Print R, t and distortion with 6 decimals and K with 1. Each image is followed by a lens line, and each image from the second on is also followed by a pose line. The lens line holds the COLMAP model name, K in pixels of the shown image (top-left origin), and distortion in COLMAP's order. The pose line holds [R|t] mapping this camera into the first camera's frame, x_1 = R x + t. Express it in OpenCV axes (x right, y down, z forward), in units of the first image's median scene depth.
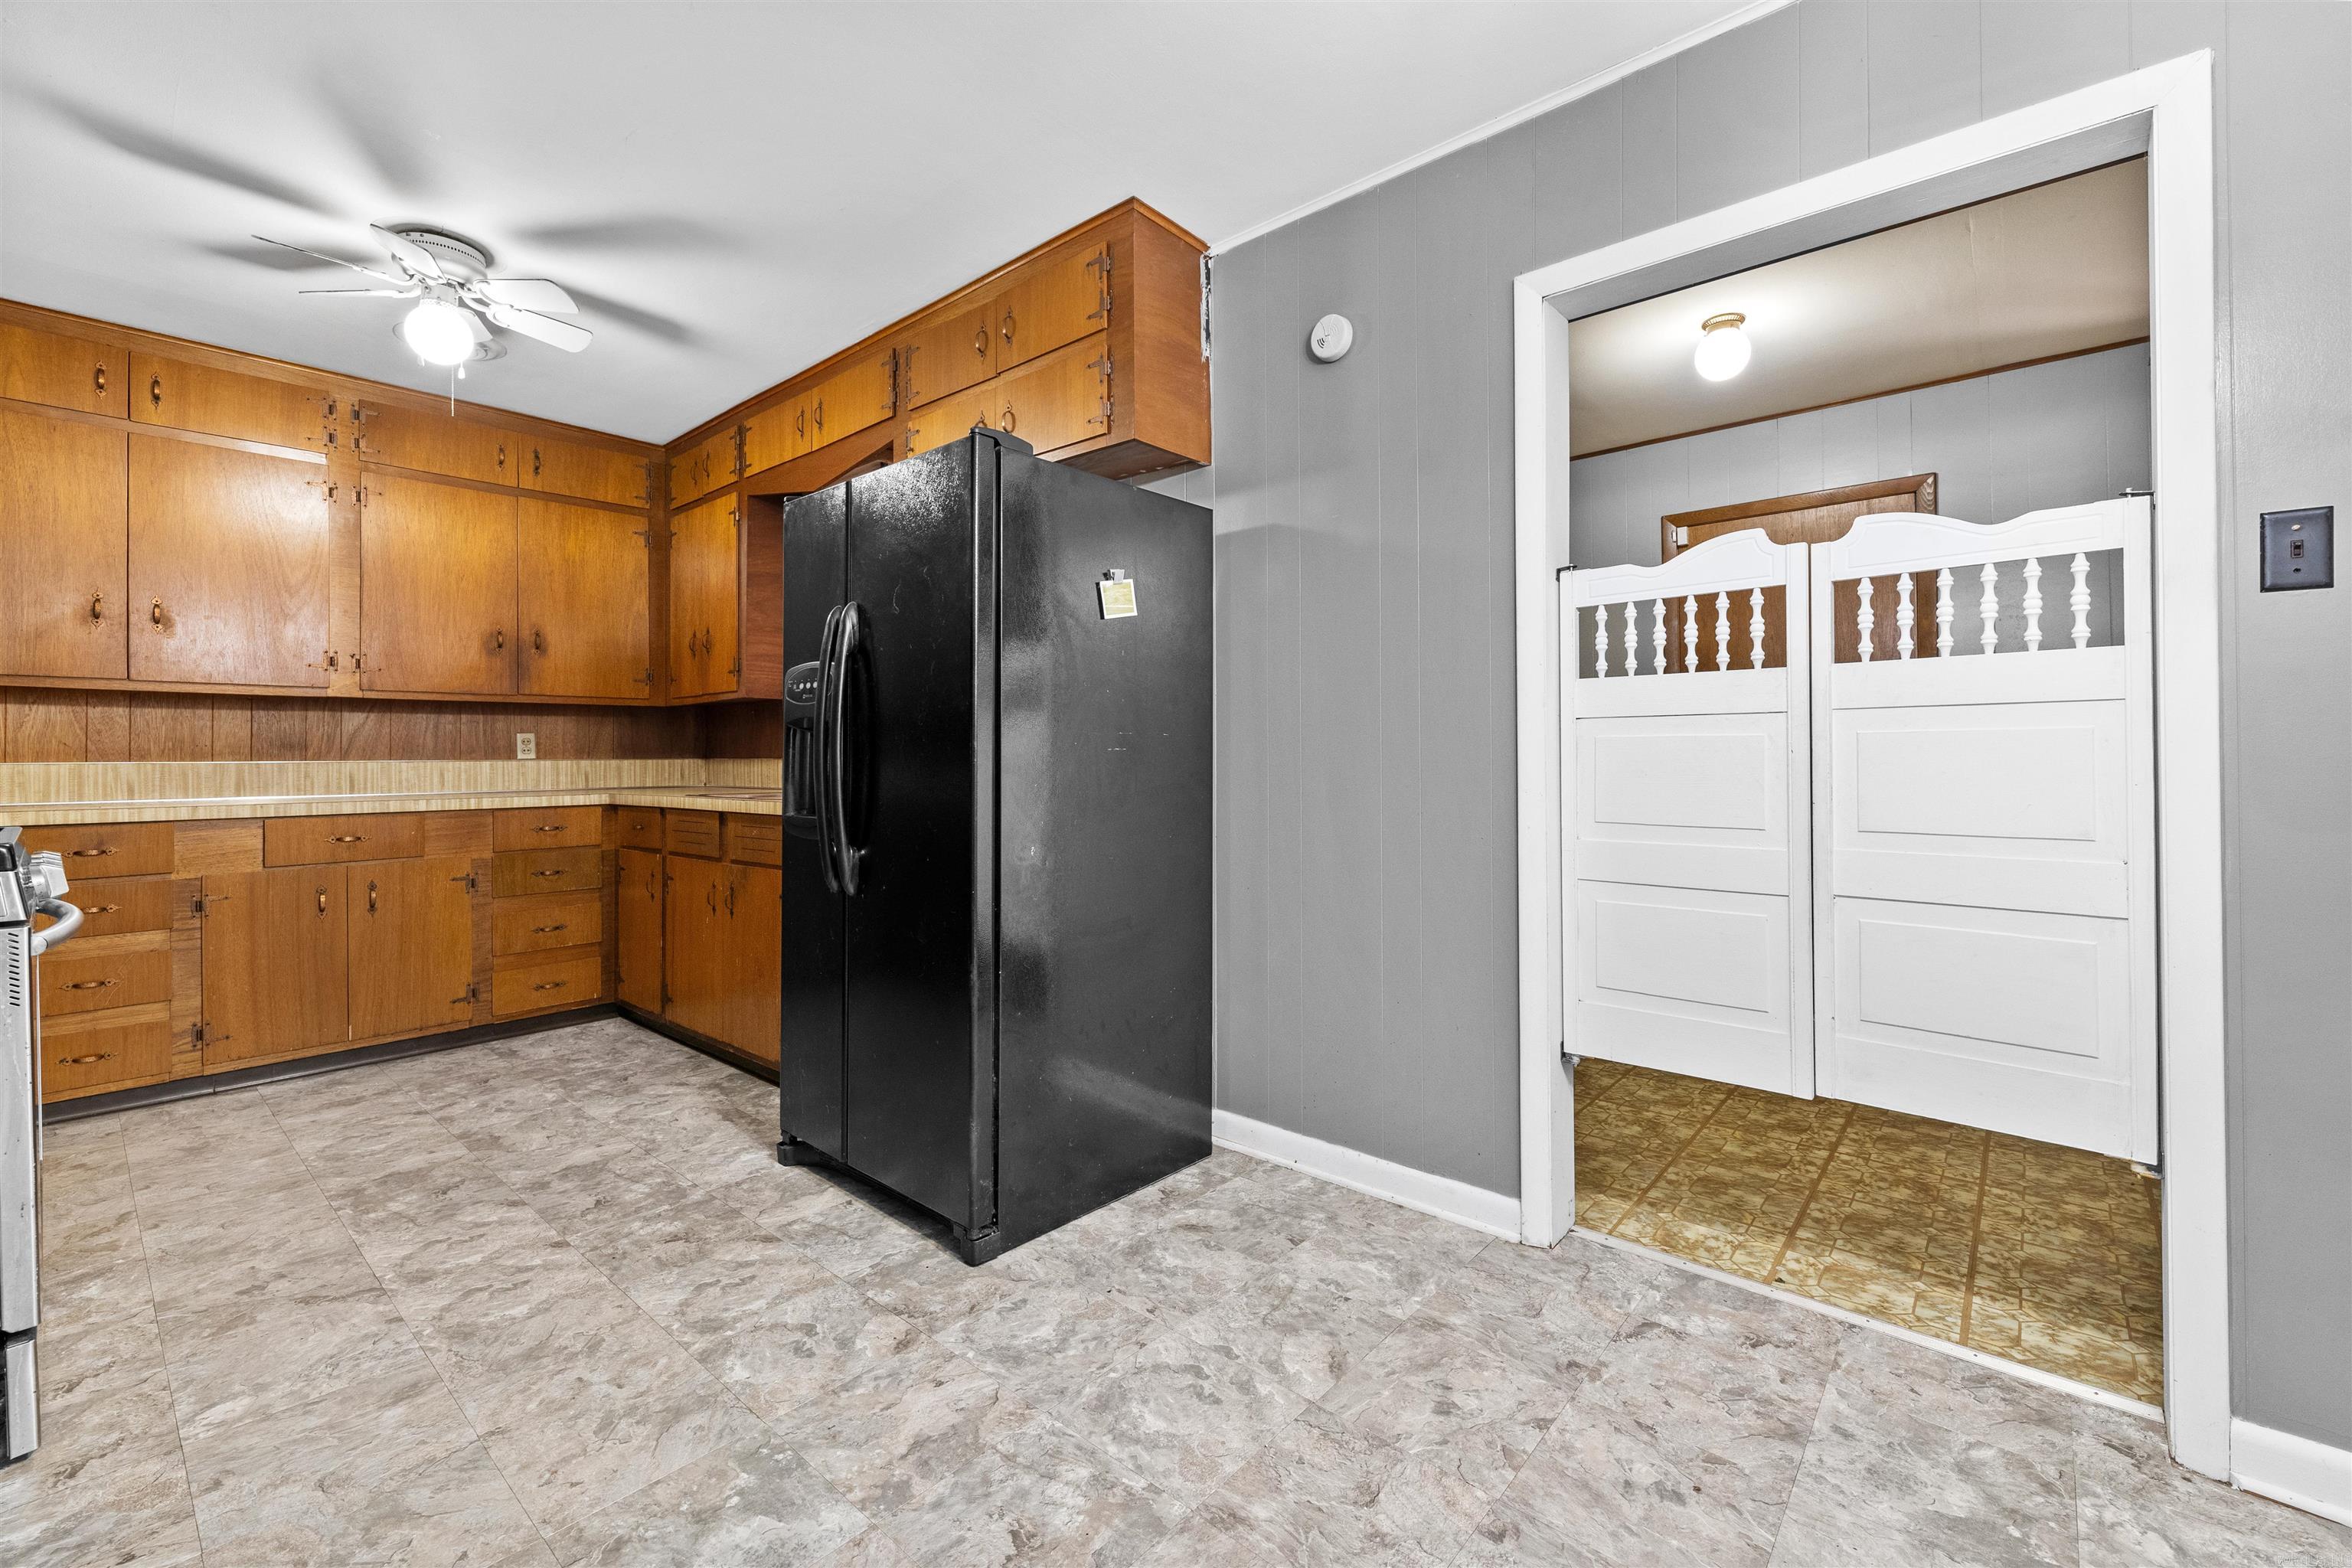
lens RADIAL K [[975.8, 0, 1160.2], [0, 975.8, 758.2], [0, 0, 1]] dist [0.003518, -0.003507]
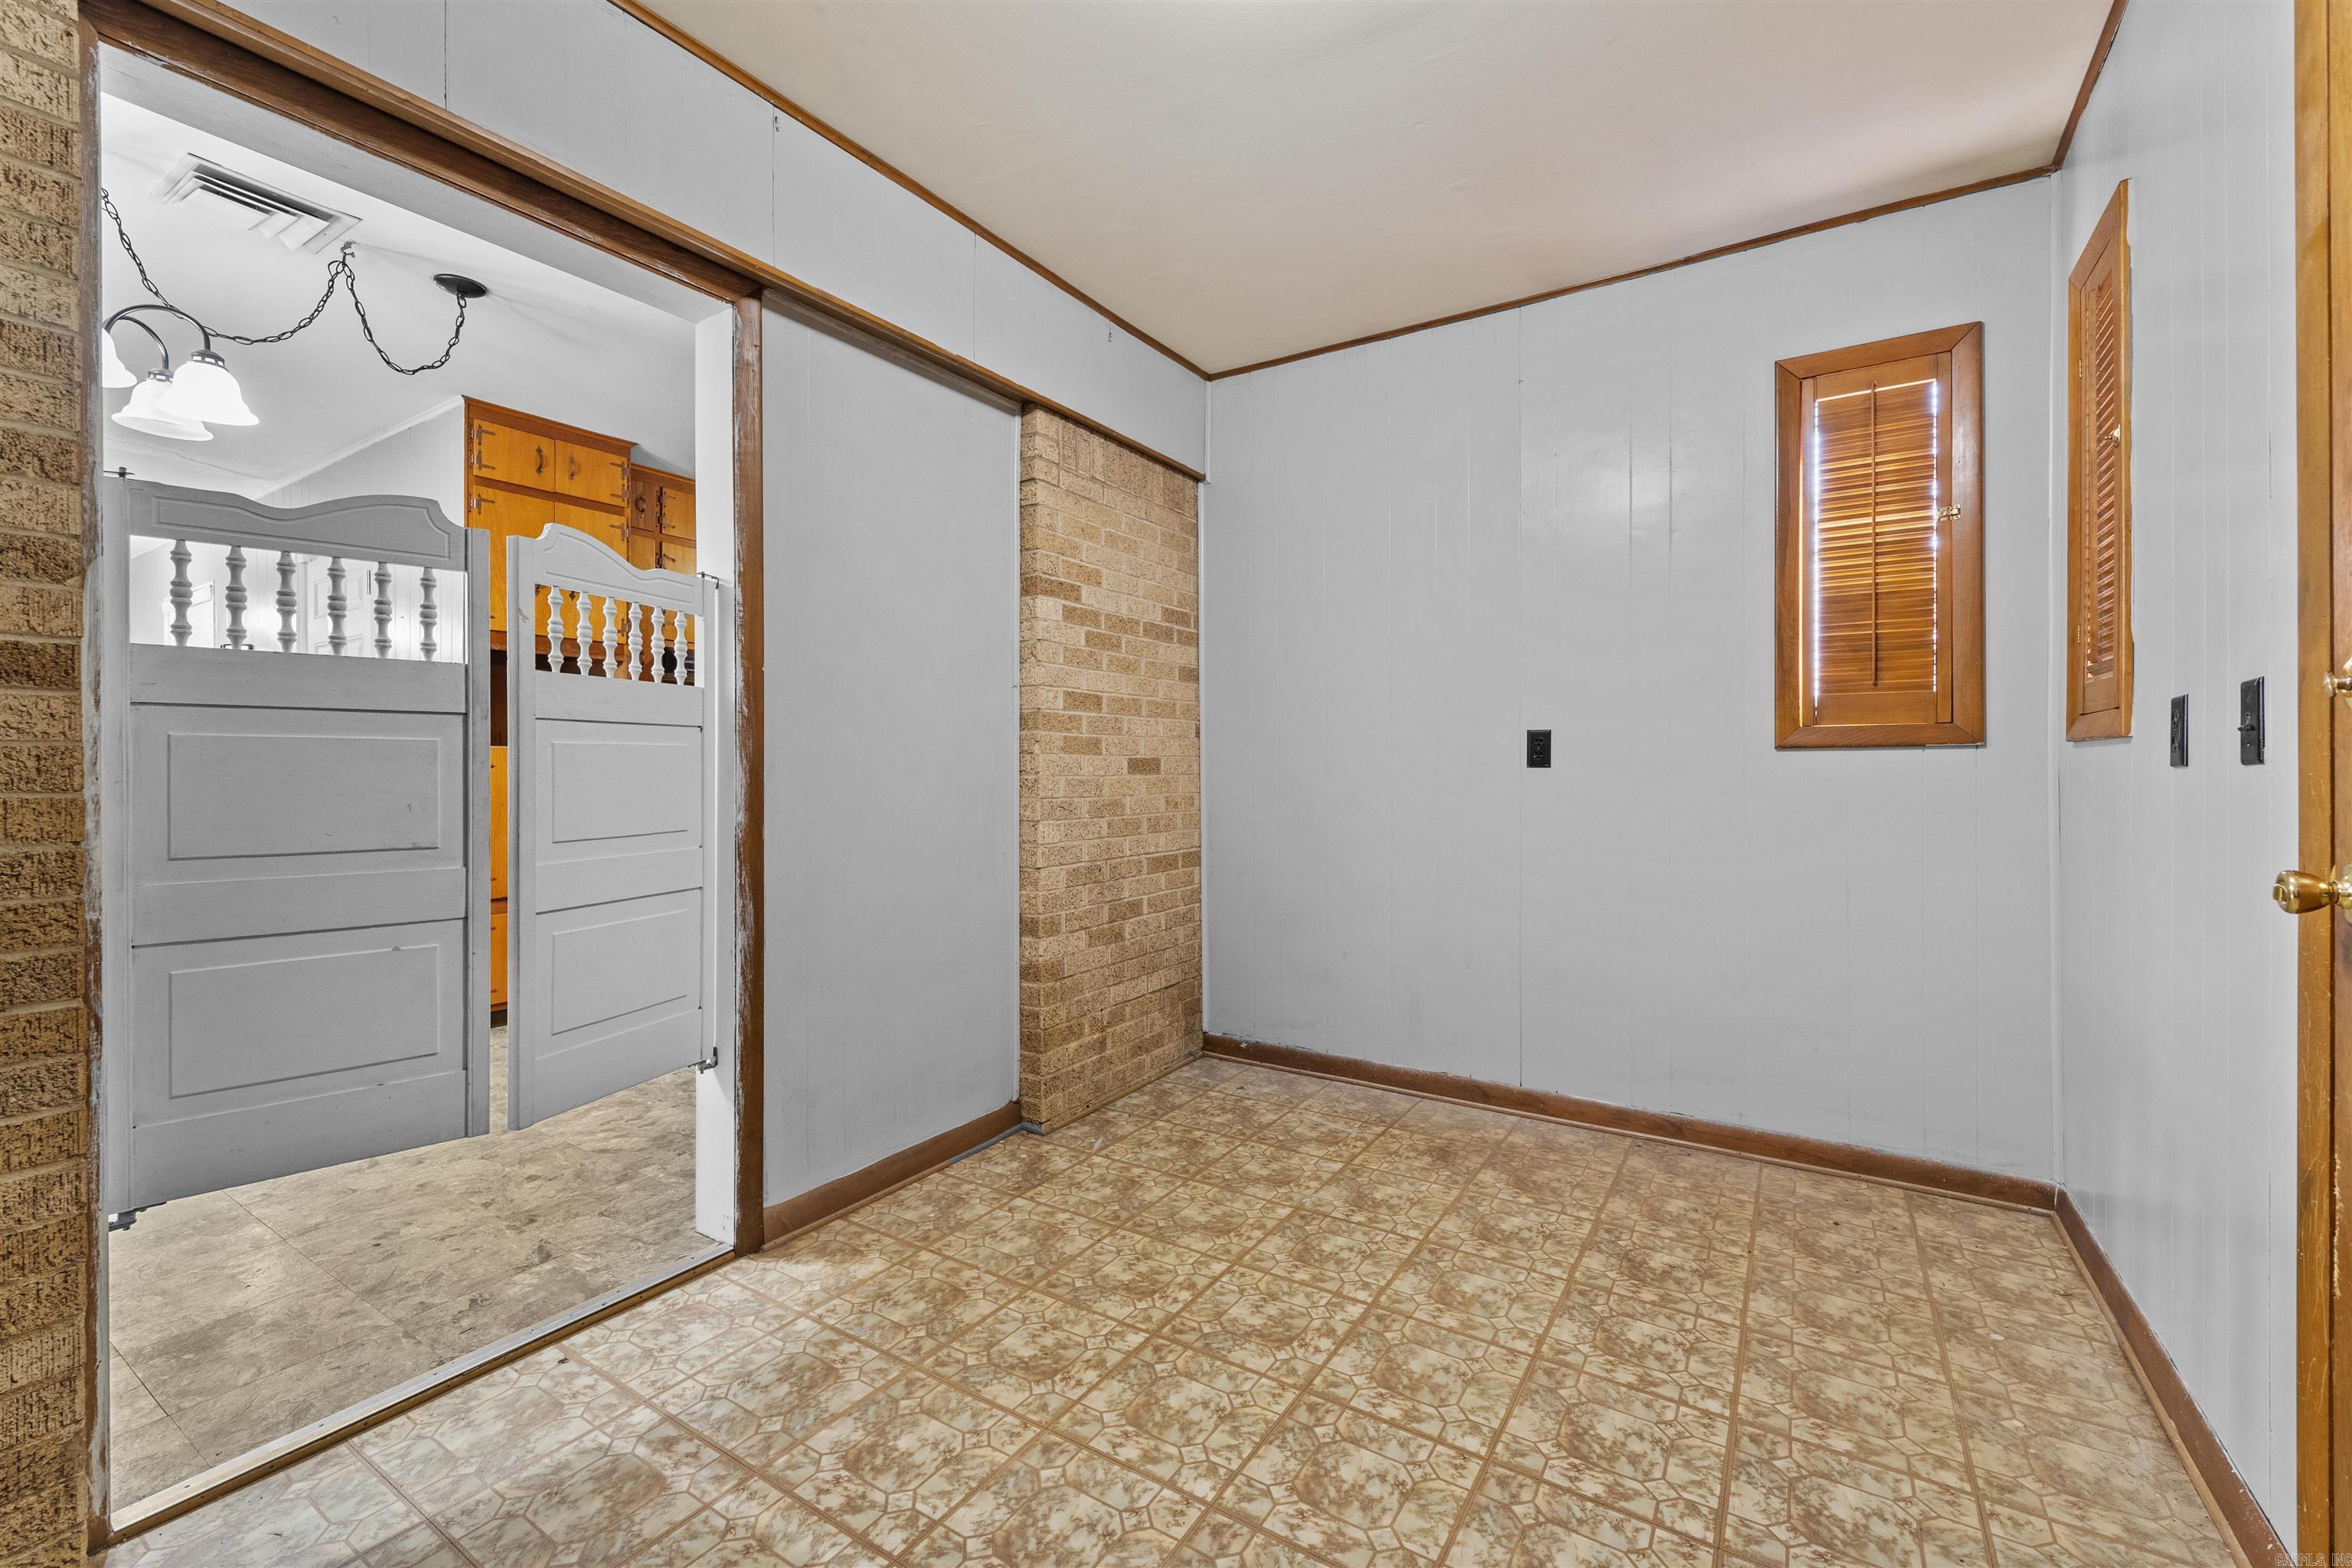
lens RADIAL K [[972.8, 0, 1177.1], [0, 972.8, 769.3], [0, 0, 1]] dist [0.014382, -0.008939]
pose [[0.150799, 0.005269, -0.988550, 1.374024], [0.004164, 0.999974, 0.005965, 0.000221], [0.988556, -0.005016, 0.150773, 1.227934]]
